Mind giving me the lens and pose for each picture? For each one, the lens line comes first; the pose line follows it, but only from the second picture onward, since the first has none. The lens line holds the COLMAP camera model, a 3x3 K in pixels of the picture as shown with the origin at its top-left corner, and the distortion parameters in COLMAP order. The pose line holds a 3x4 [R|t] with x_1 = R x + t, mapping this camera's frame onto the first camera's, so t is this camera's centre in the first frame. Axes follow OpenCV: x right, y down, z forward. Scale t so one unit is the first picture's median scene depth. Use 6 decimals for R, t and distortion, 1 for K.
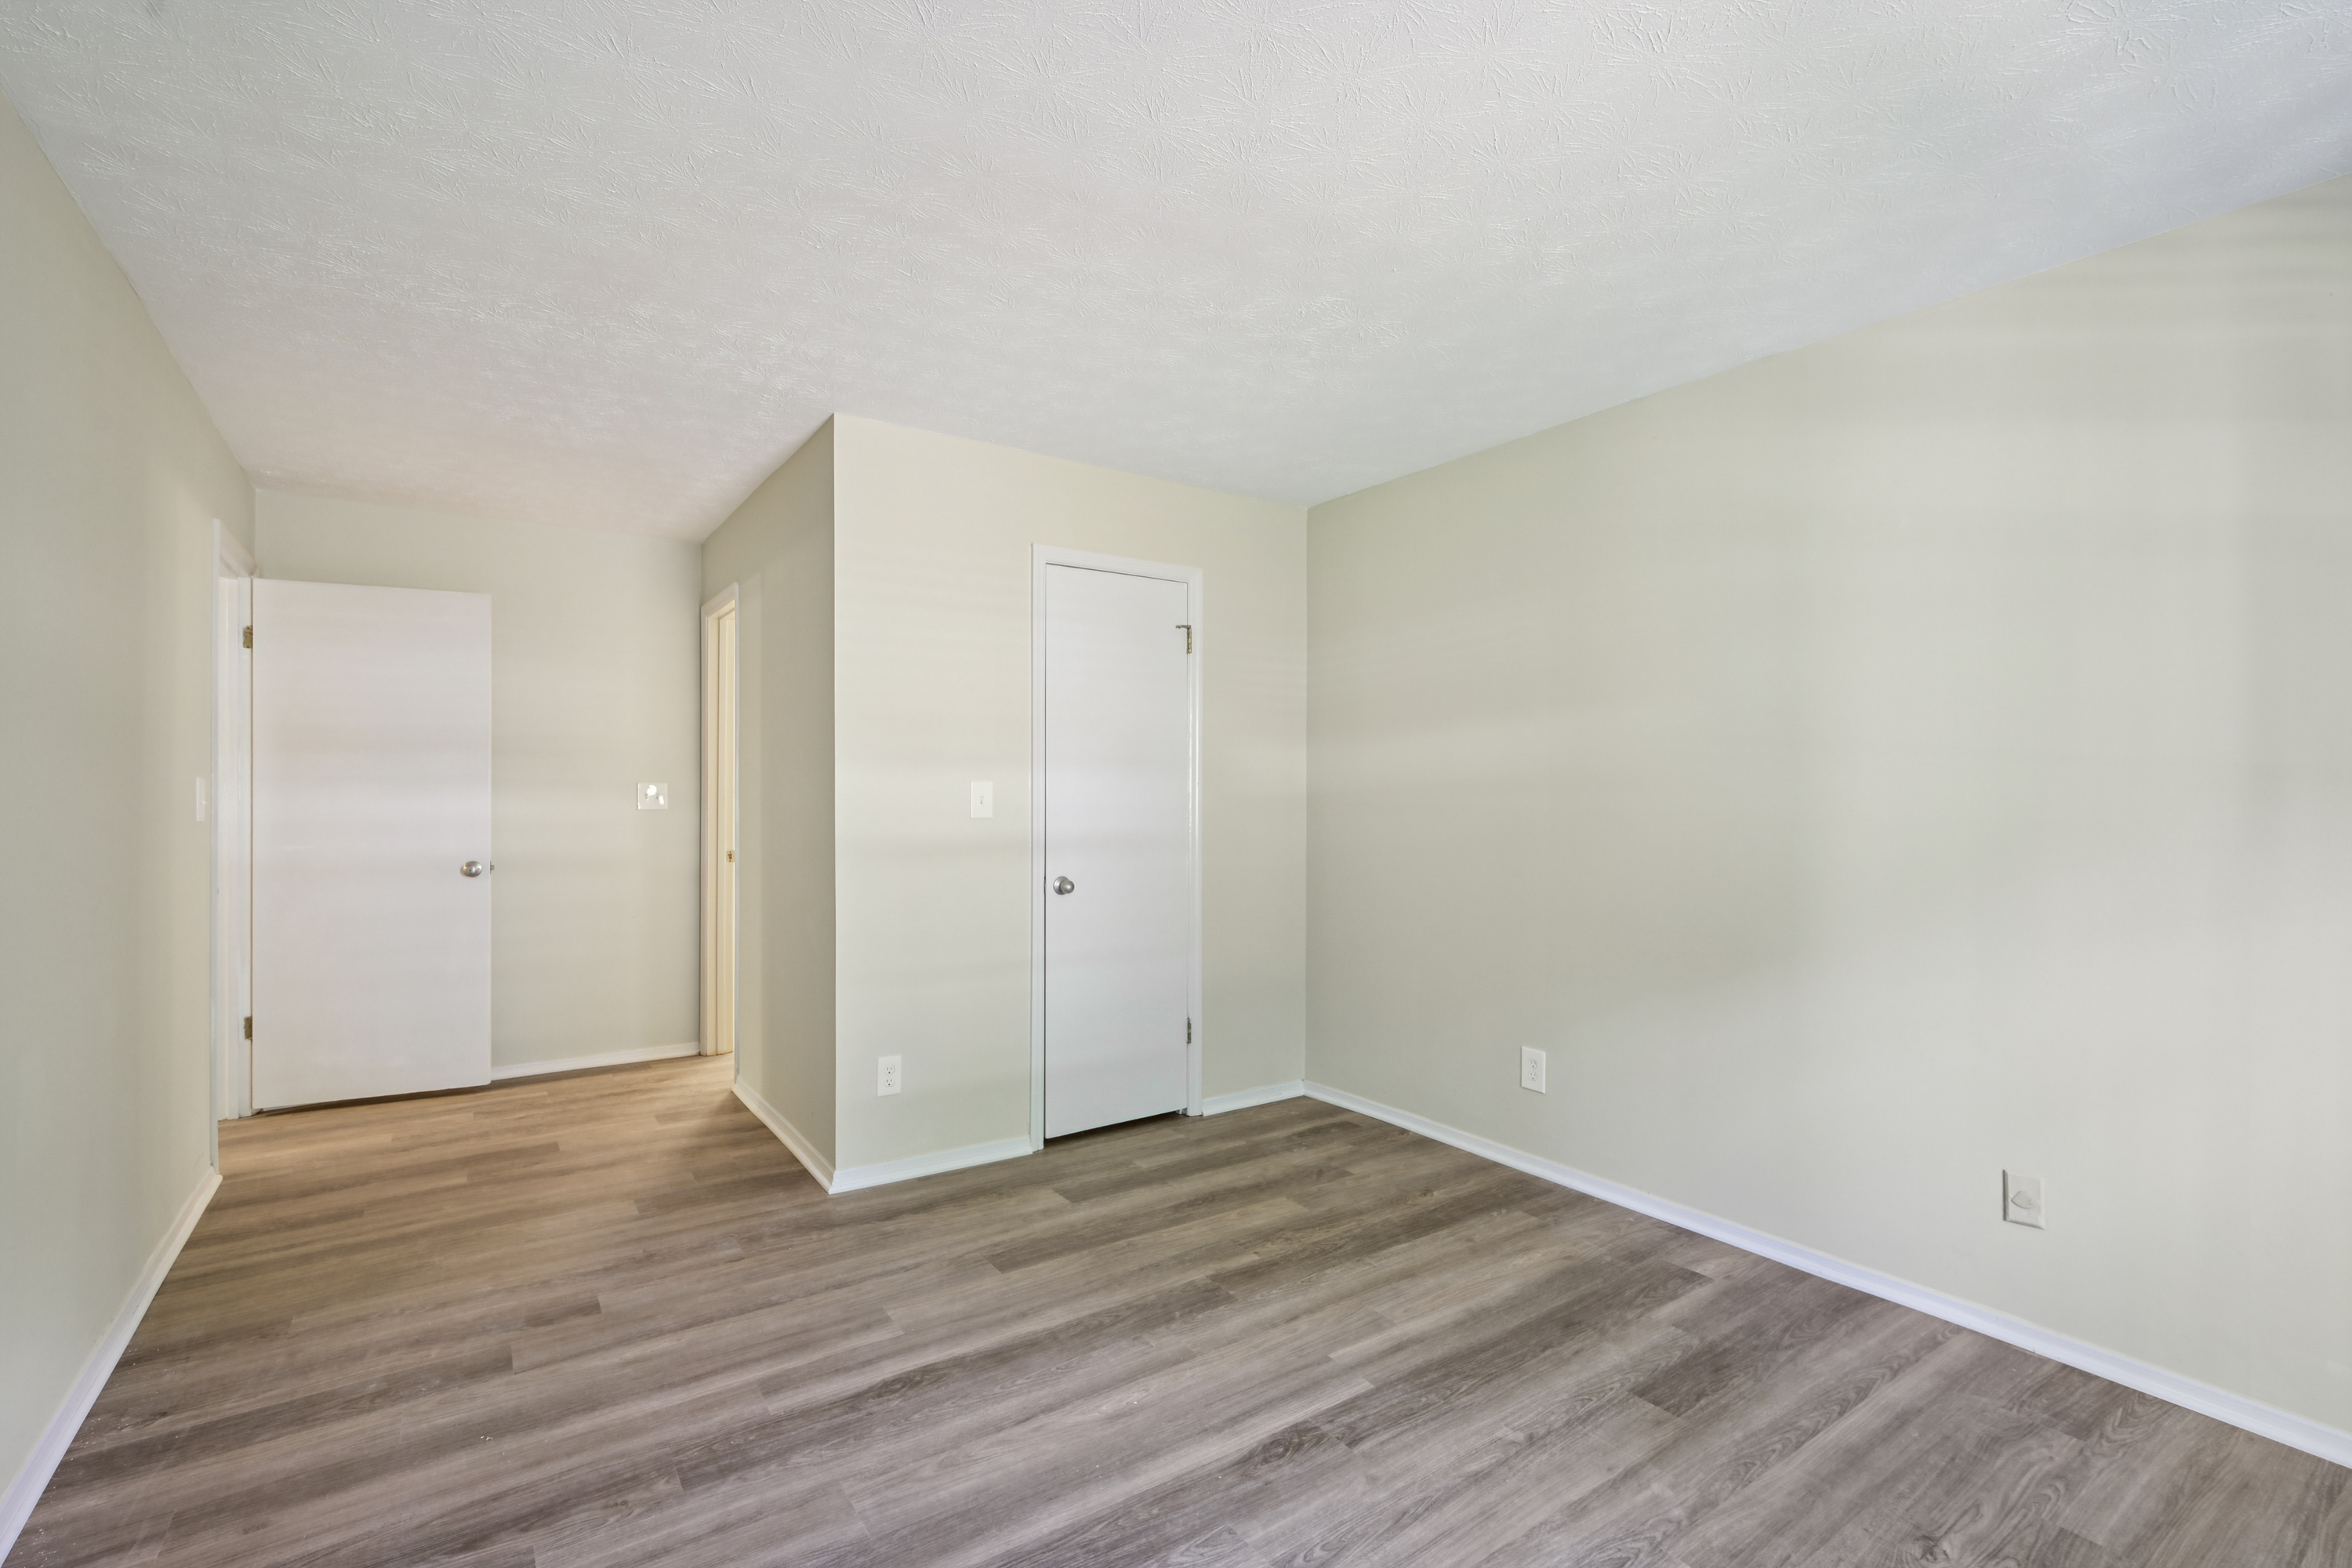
lens RADIAL K [[1066.3, 0, 1176.7], [0, 1066.3, 781.5], [0, 0, 1]] dist [0.001725, 0.000617]
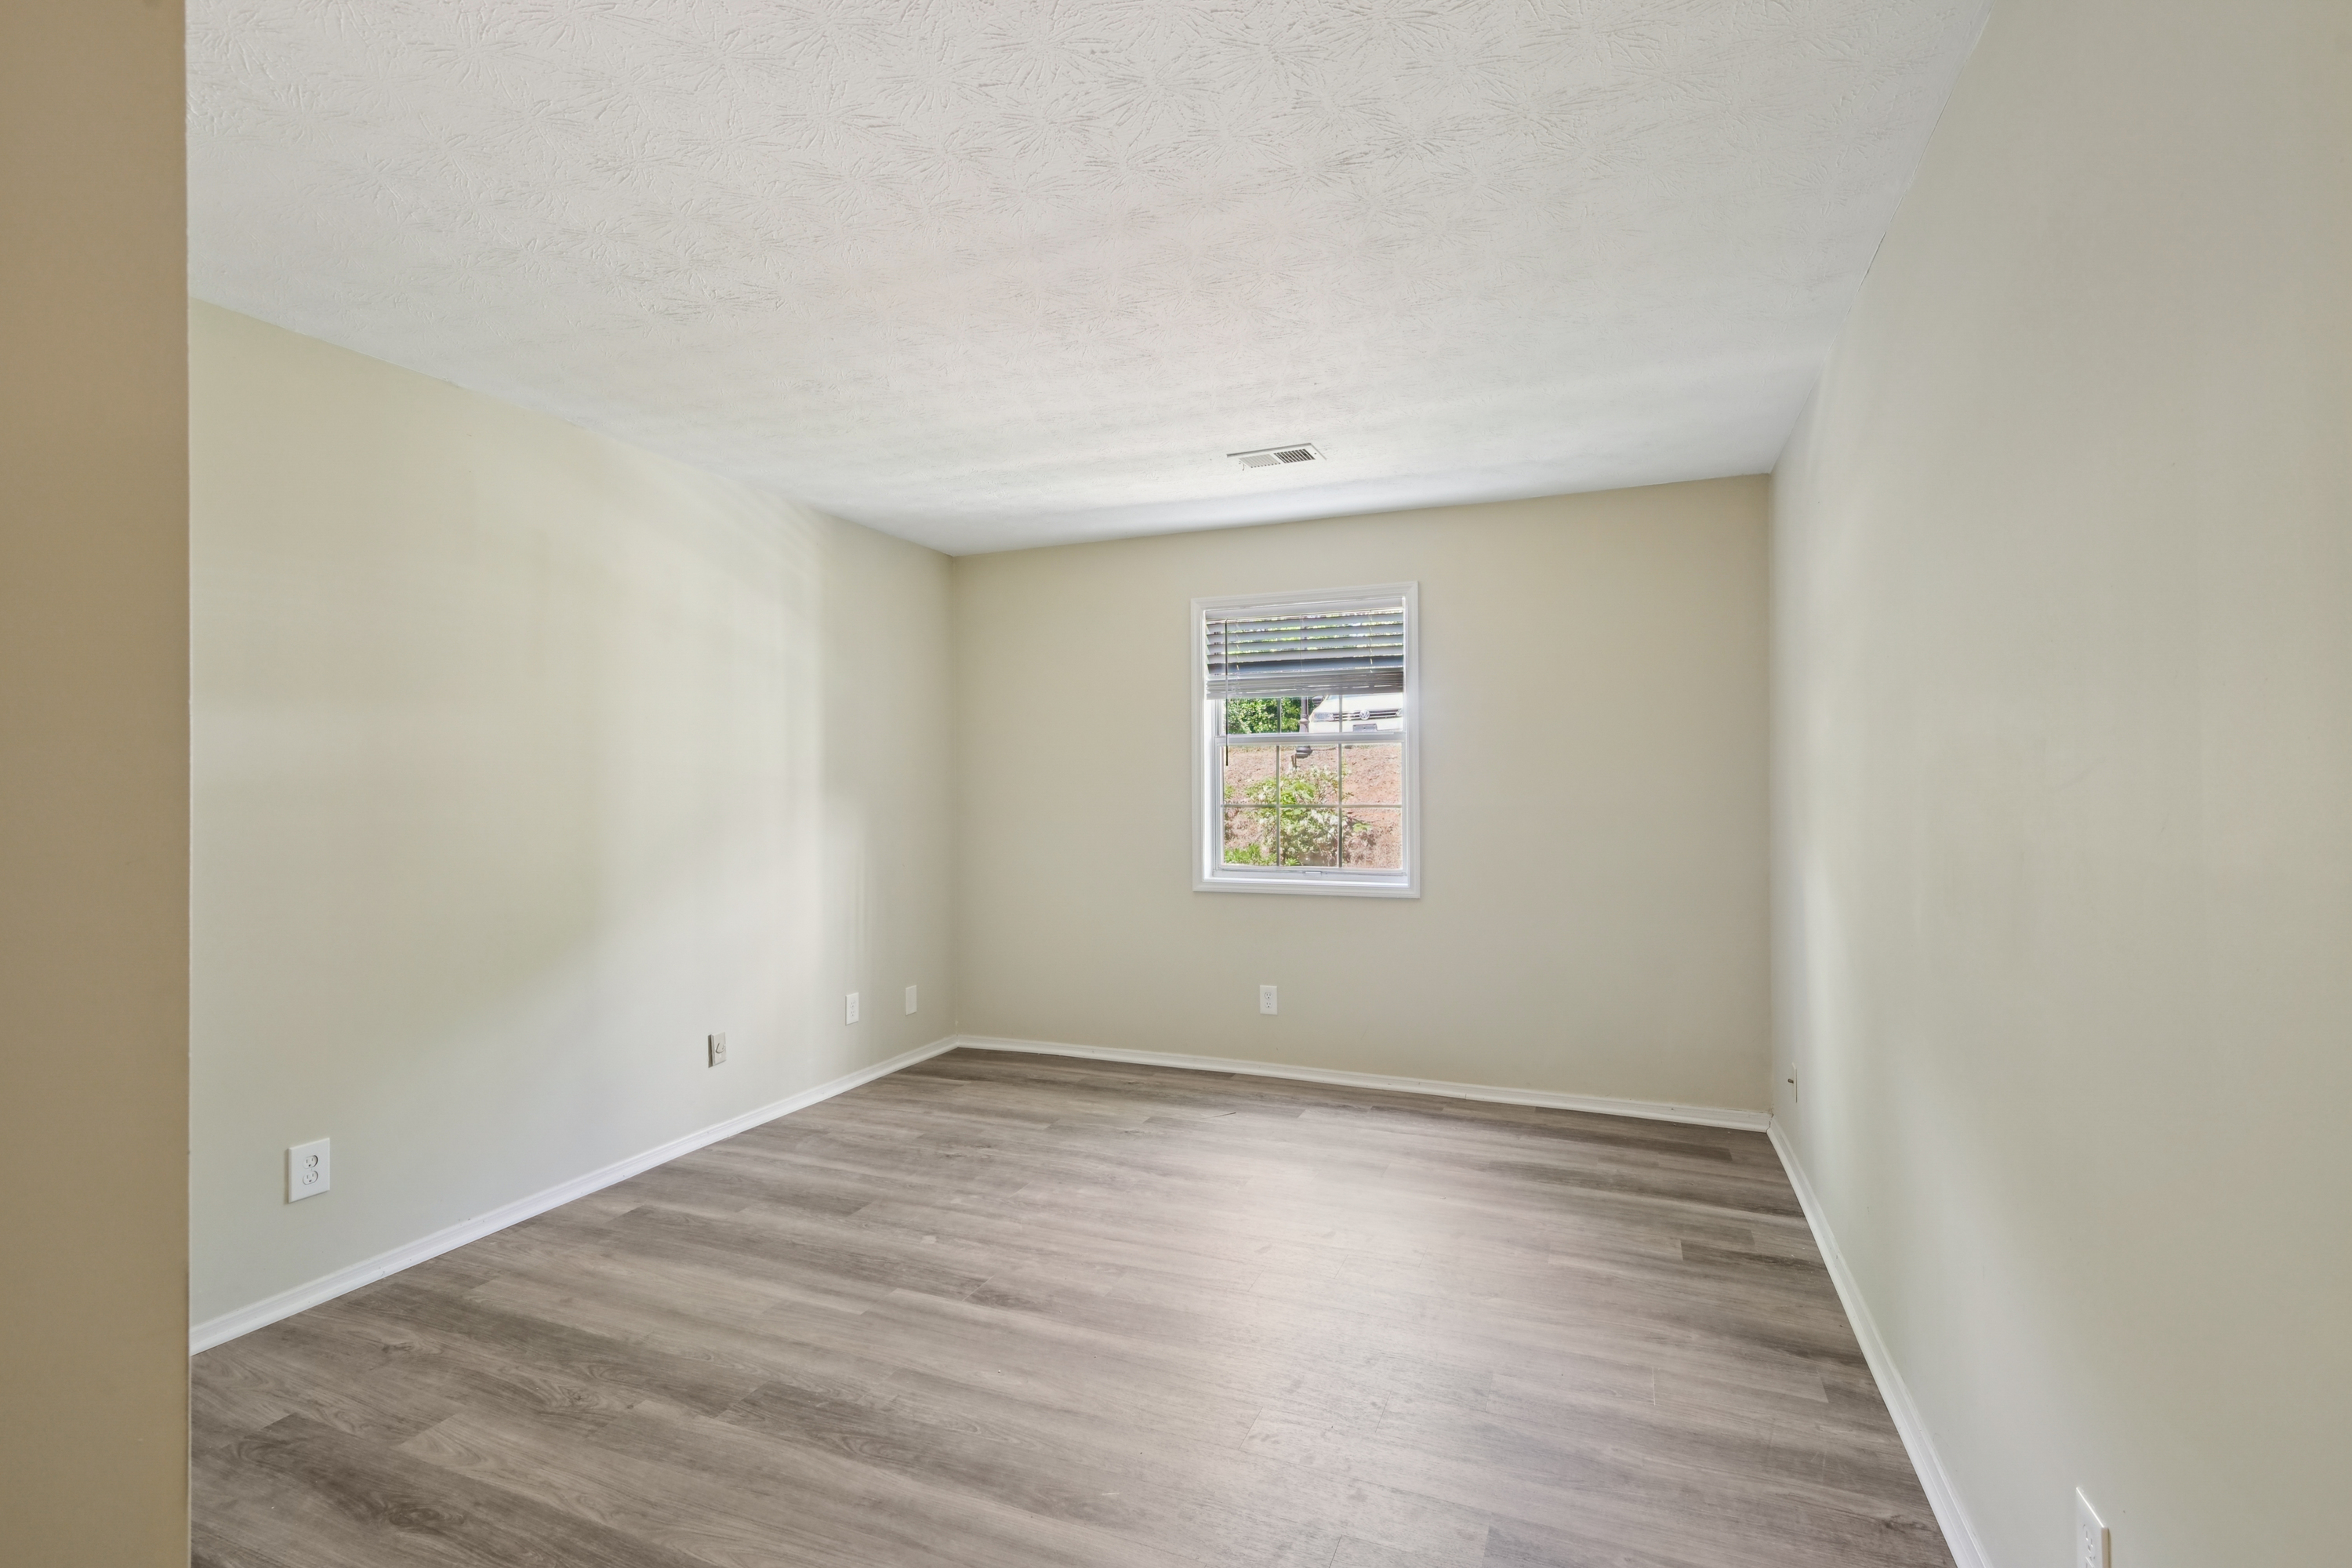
lens RADIAL K [[1066.3, 0, 1175.9], [0, 1066.3, 783.9], [0, 0, 1]] dist [0.001725, 0.000617]
pose [[-0.547841, 0.002078, 0.836580, -0.902223], [0.002524, 0.999996, -0.000831, -0.006213], [-0.836579, 0.001657, -0.547844, 1.253752]]
